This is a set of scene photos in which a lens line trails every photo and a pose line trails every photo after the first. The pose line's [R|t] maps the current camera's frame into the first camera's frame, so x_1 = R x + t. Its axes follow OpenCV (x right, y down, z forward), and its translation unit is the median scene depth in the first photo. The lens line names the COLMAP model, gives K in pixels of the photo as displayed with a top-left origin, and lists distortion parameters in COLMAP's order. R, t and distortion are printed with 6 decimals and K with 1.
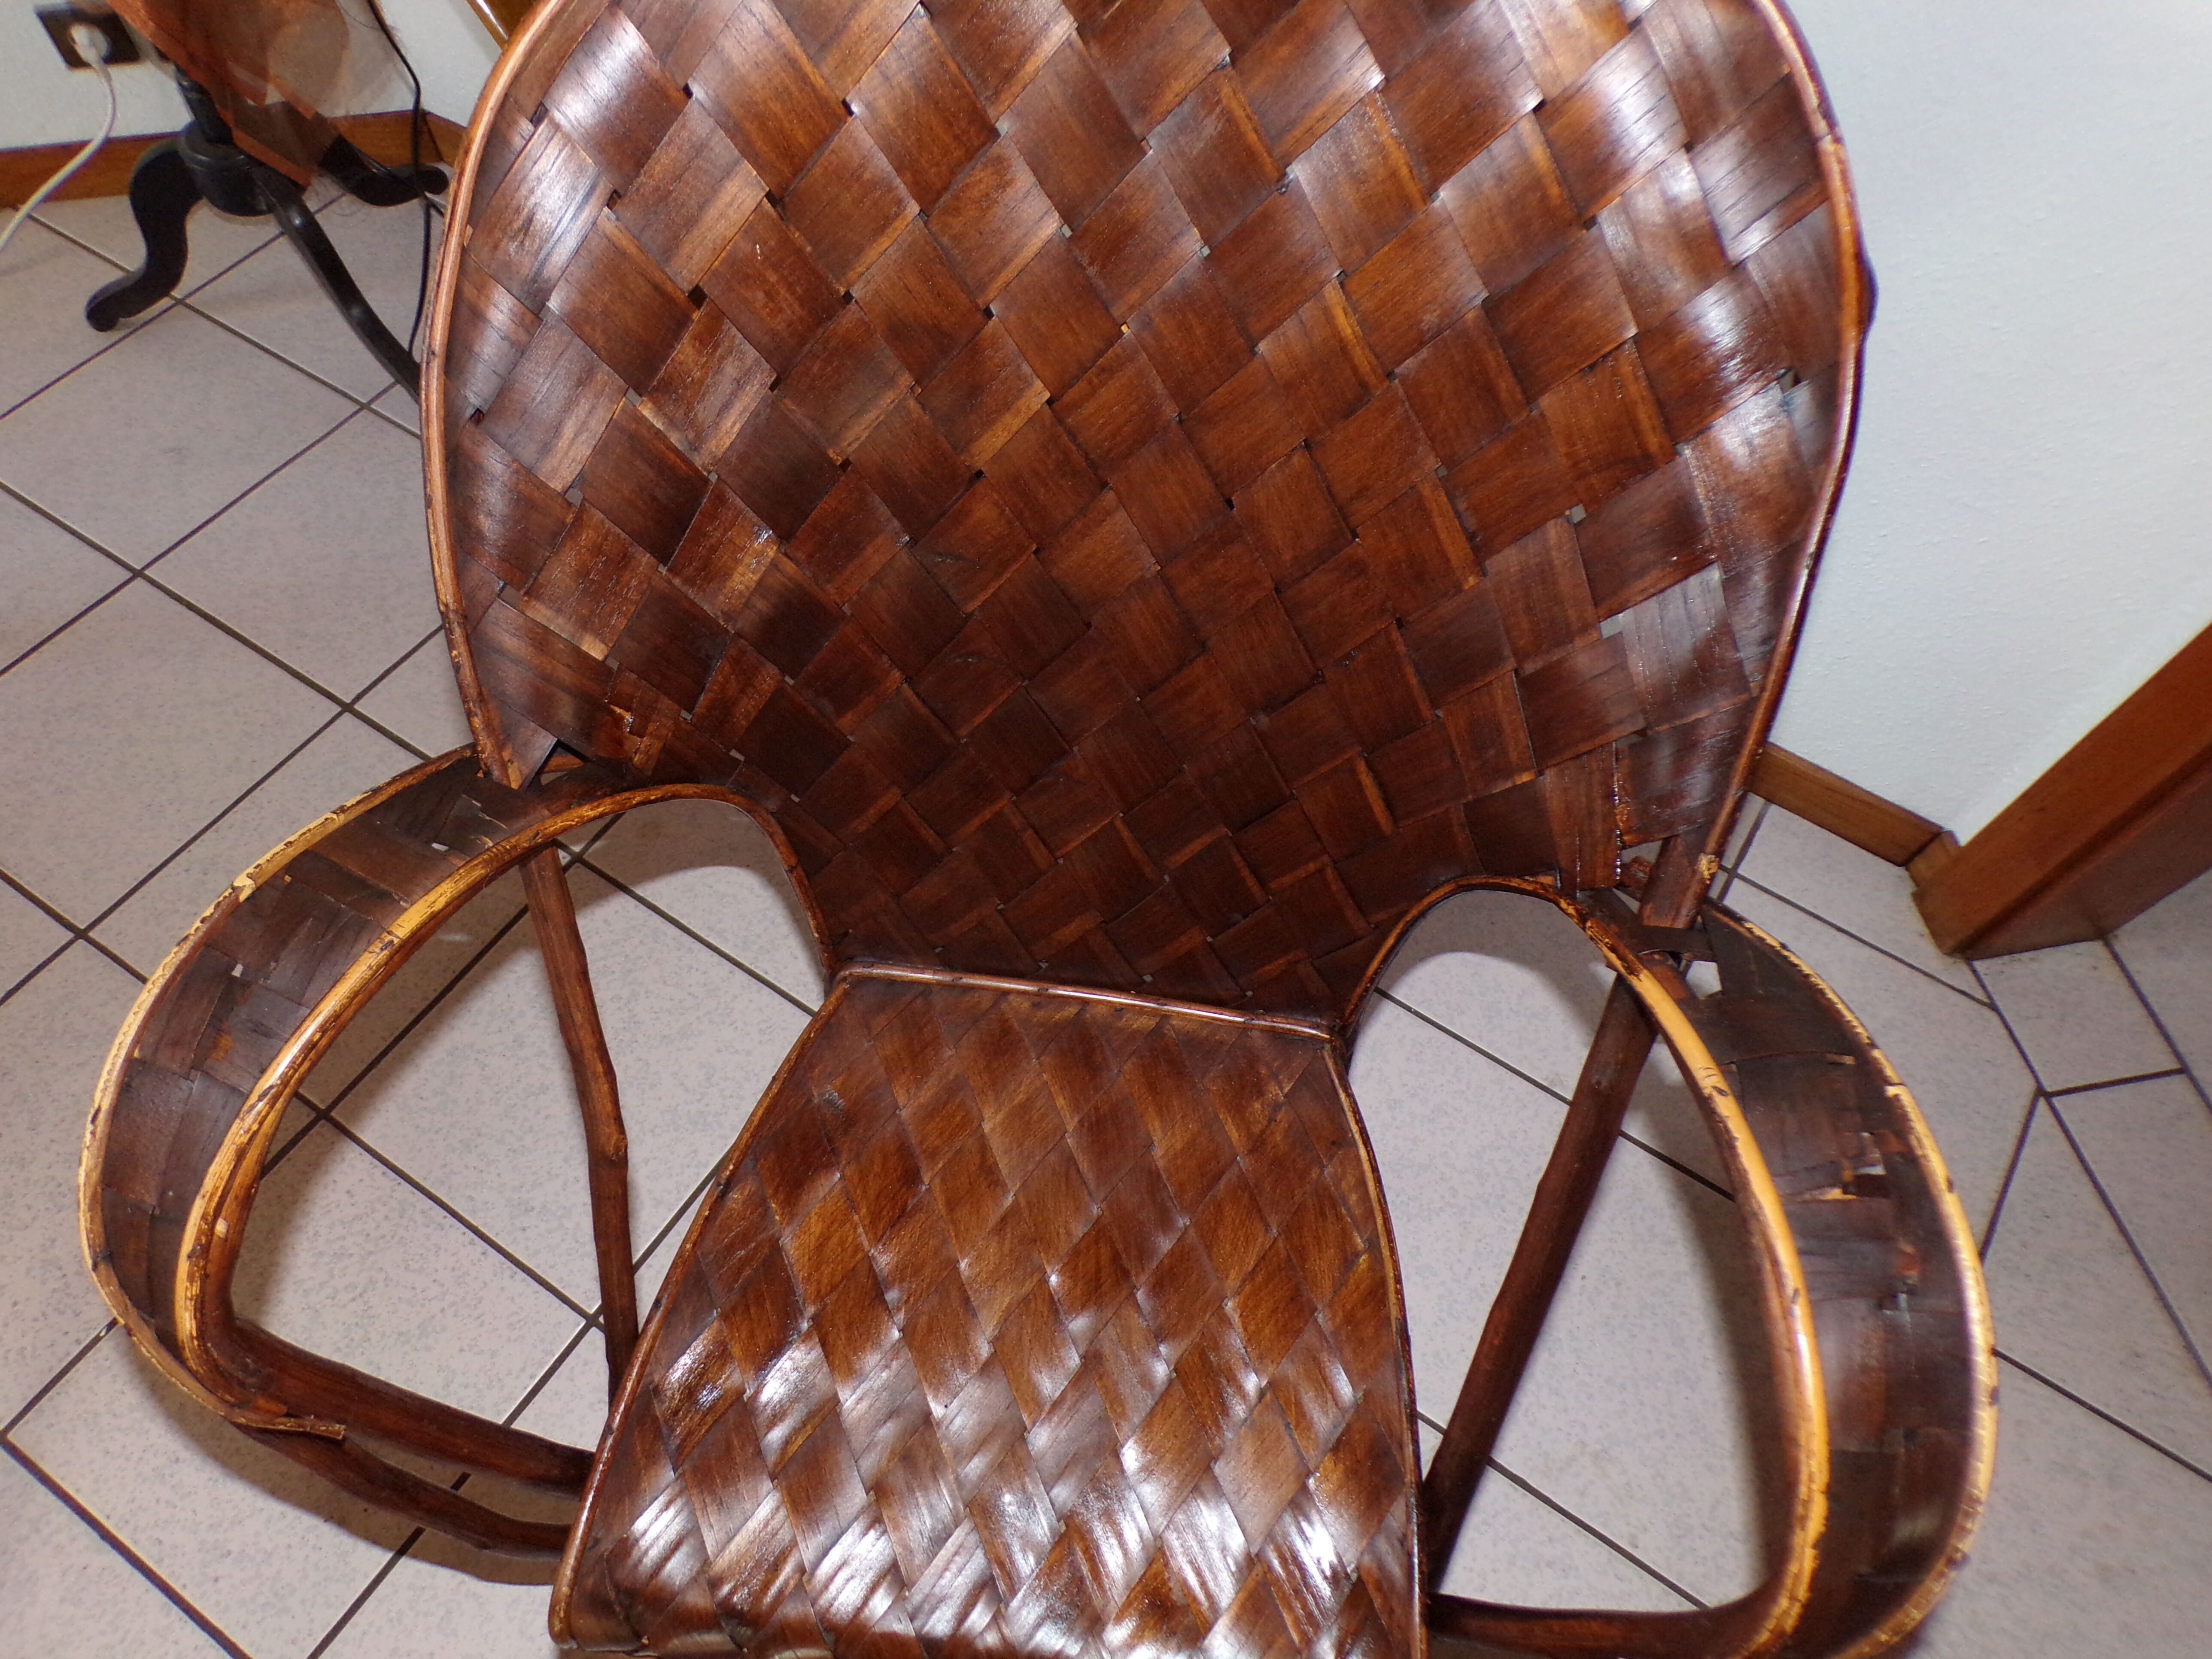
lens RADIAL K [[1510.3, 0, 1106.0], [0, 1510.3, 829.5], [0, 0, 1]] dist [-0.005271, 0.046196]
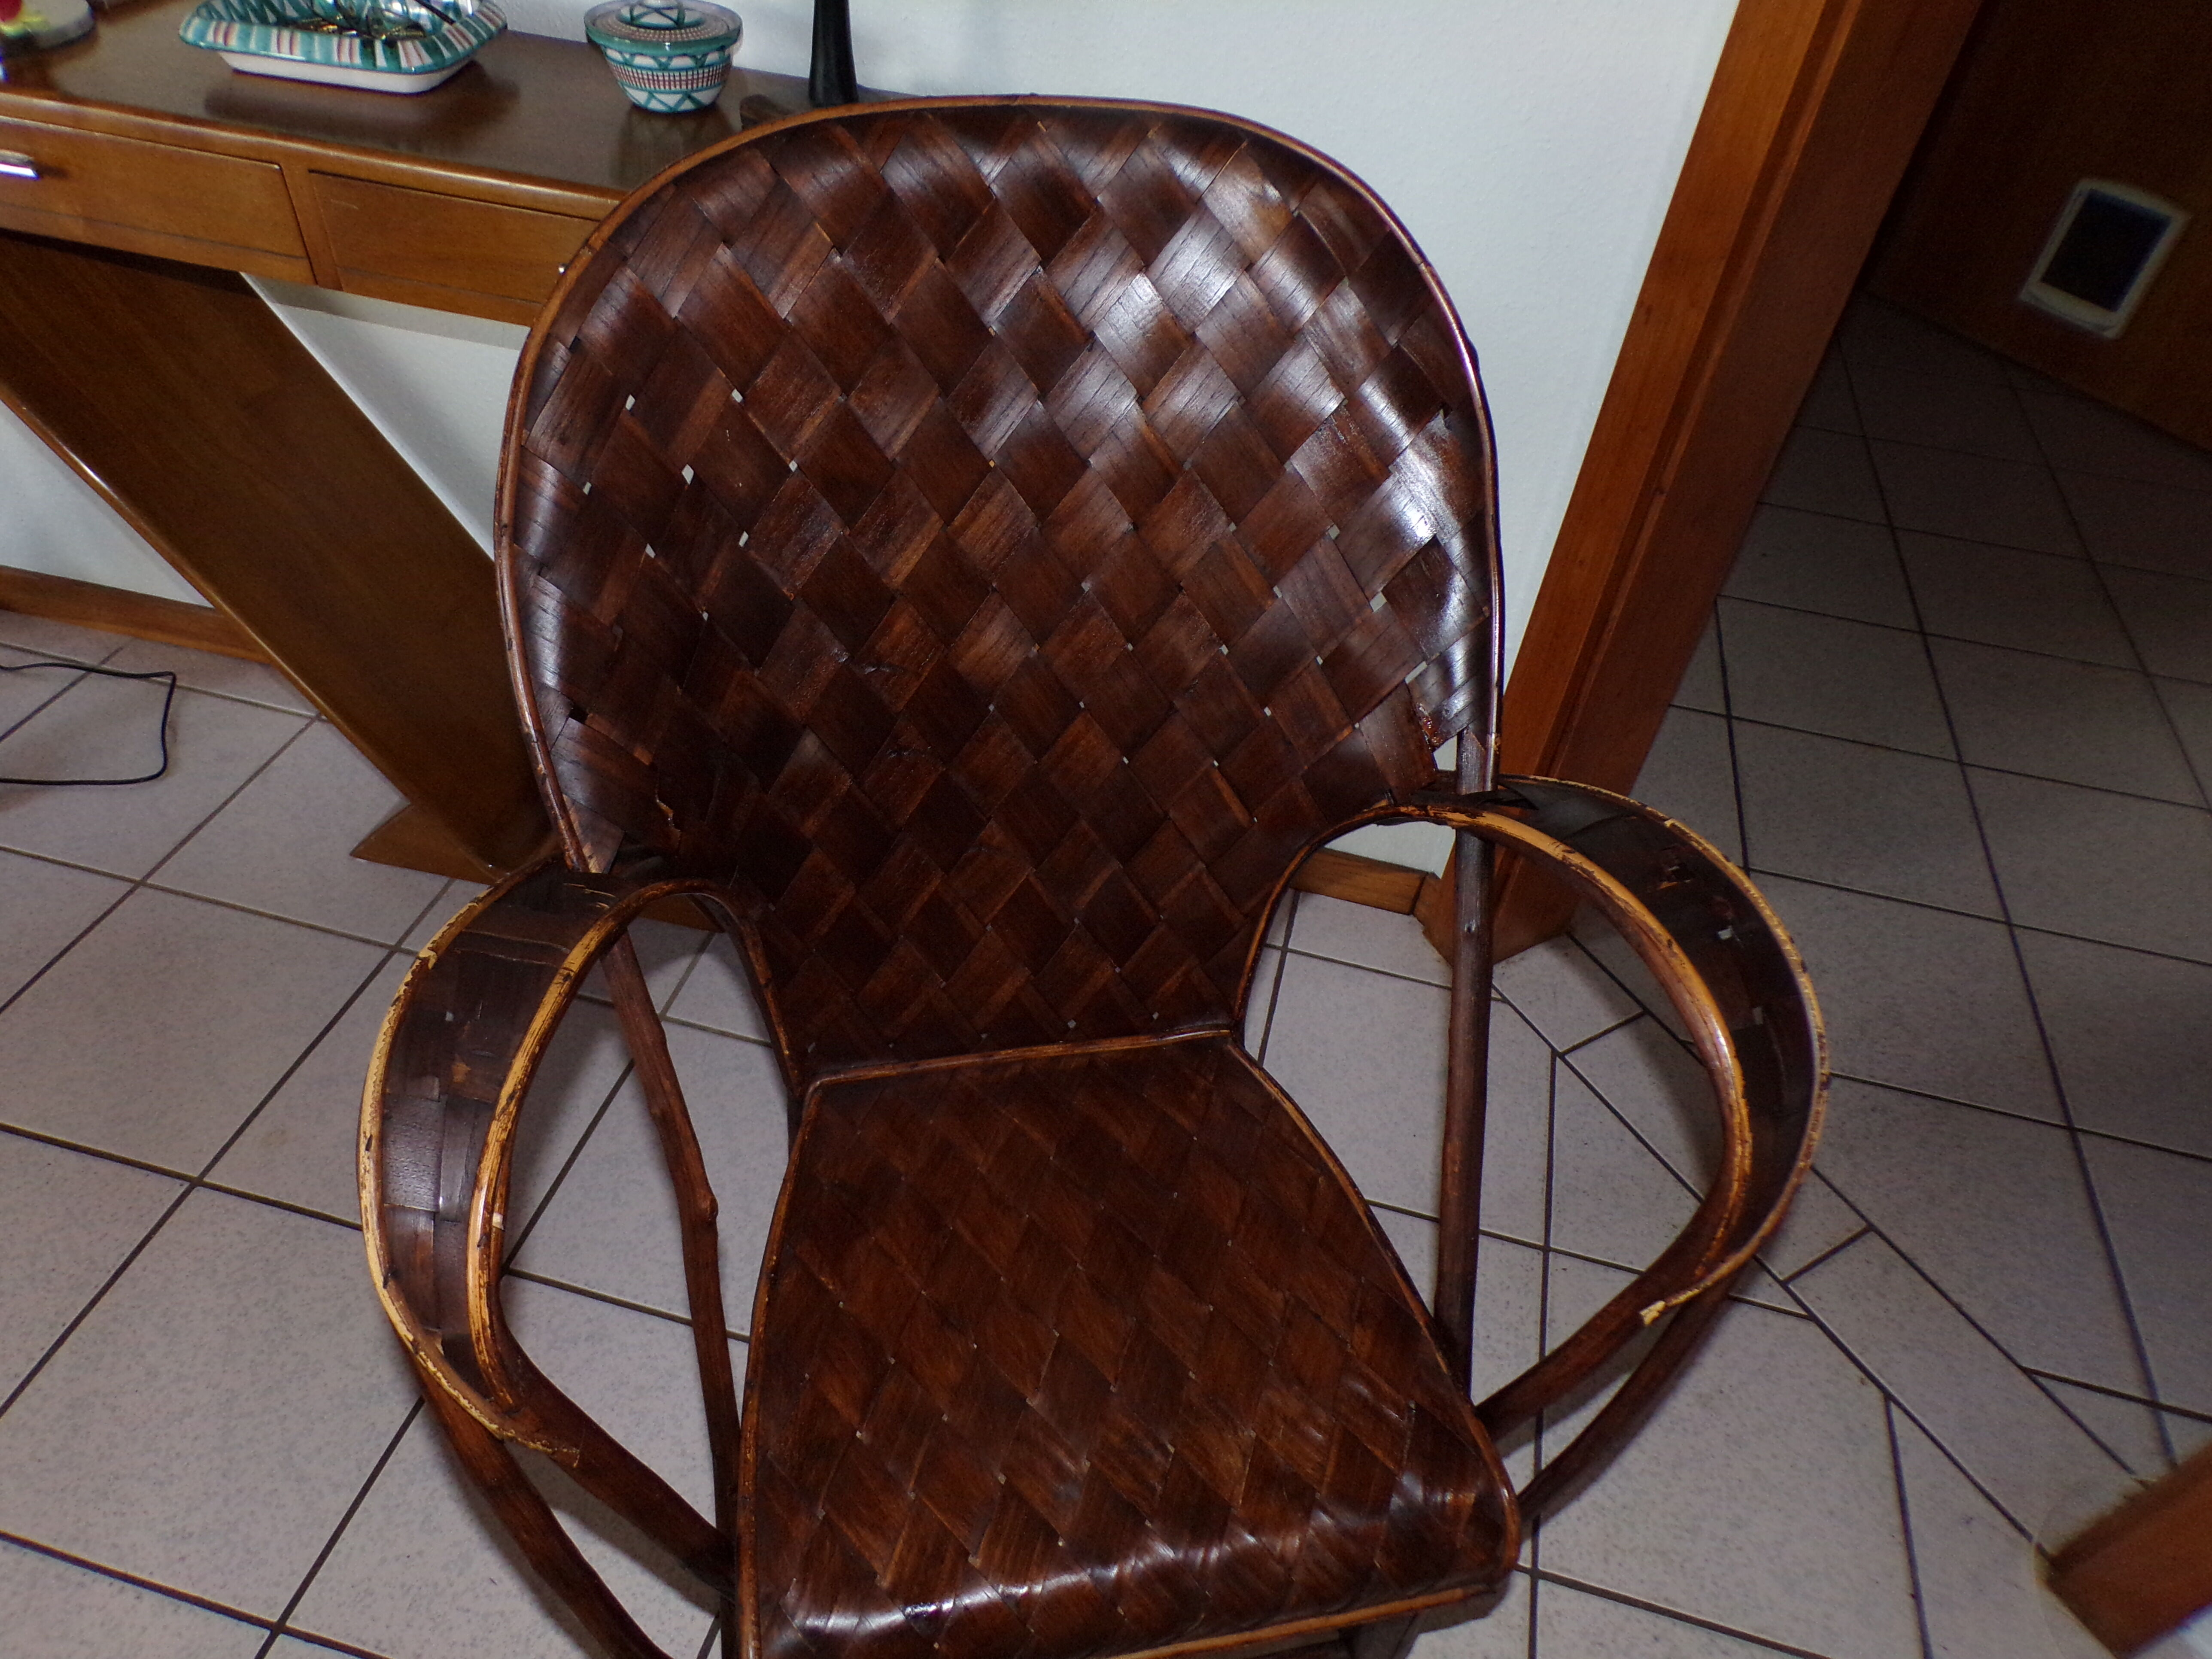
lens RADIAL K [[1501.0, 0, 1115.3], [0, 1501.0, 826.9], [0, 0, 1]] dist [-0.001064, 0.025129]
pose [[0.933182, -0.205243, 0.295037, -0.276124], [0.273299, 0.938355, -0.211657, 0.229498], [-0.233408, 0.278147, 0.931748, -0.150998]]
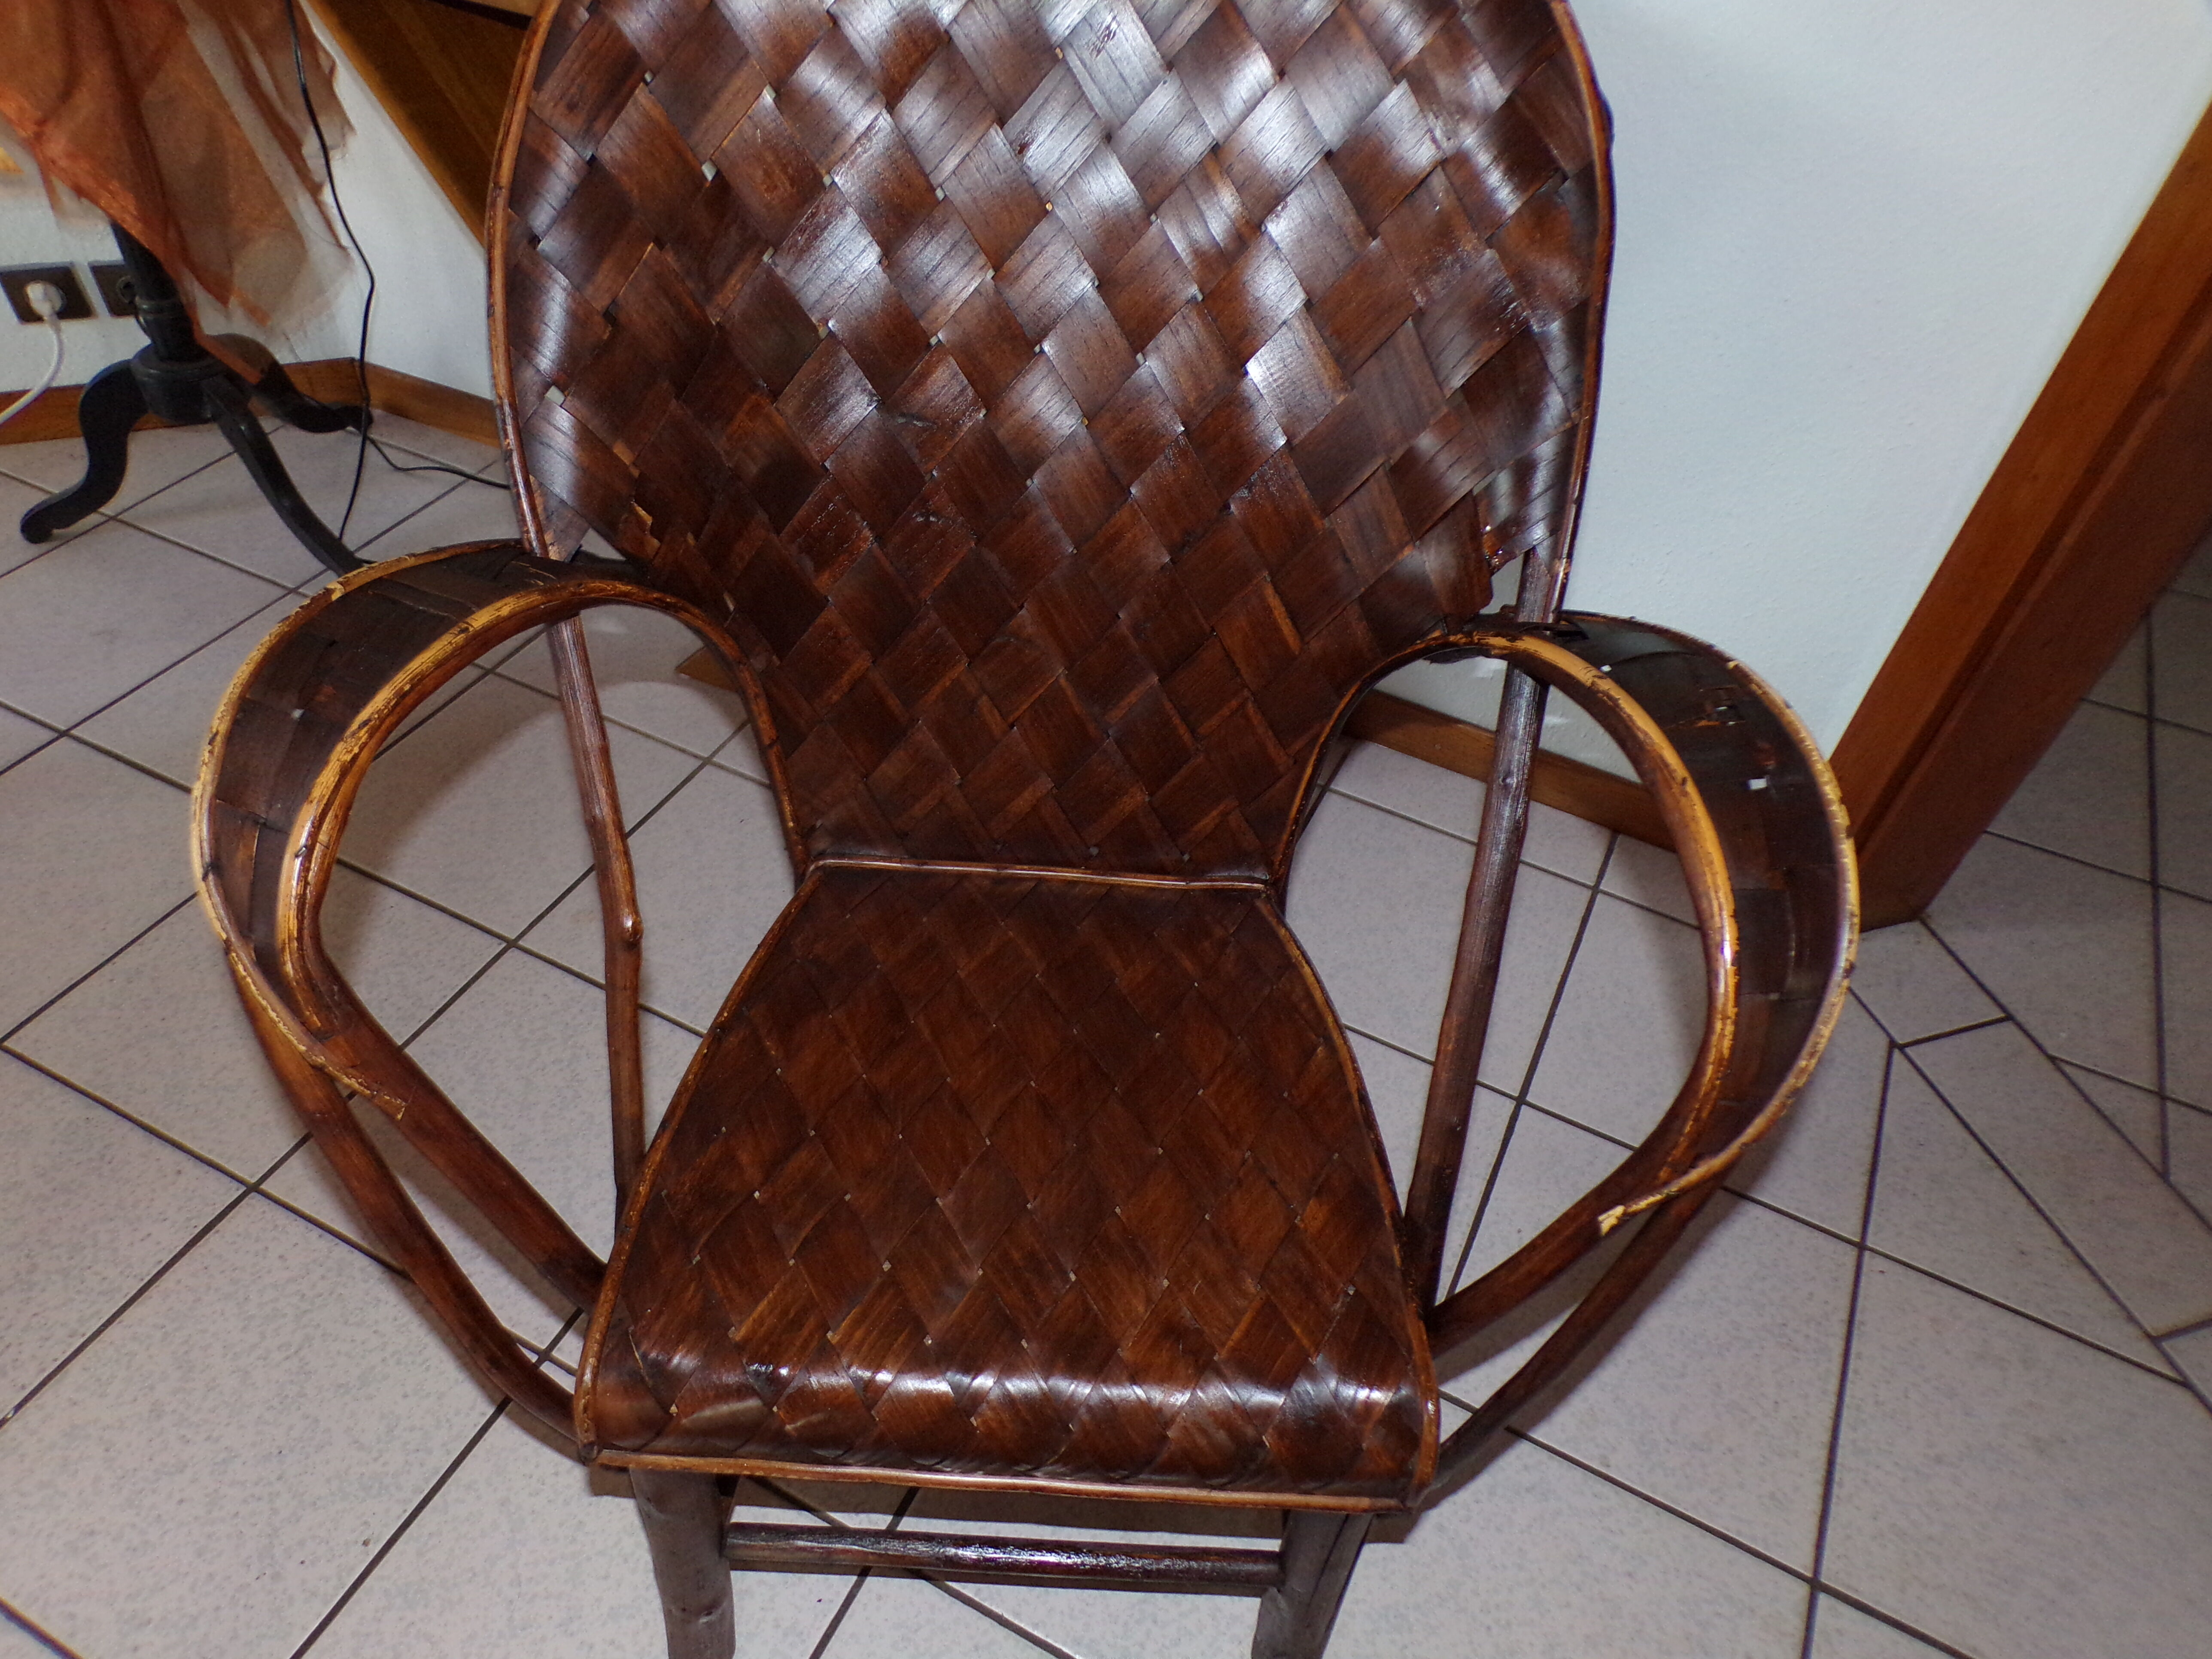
lens RADIAL K [[1510.3, 0, 1106.0], [0, 1510.3, 829.5], [0, 0, 1]] dist [-0.005271, 0.046196]
pose [[0.992457, -0.067961, 0.102027, -0.082918], [0.090093, 0.968756, -0.231075, 0.369285], [-0.083135, 0.238524, 0.967572, -0.078469]]
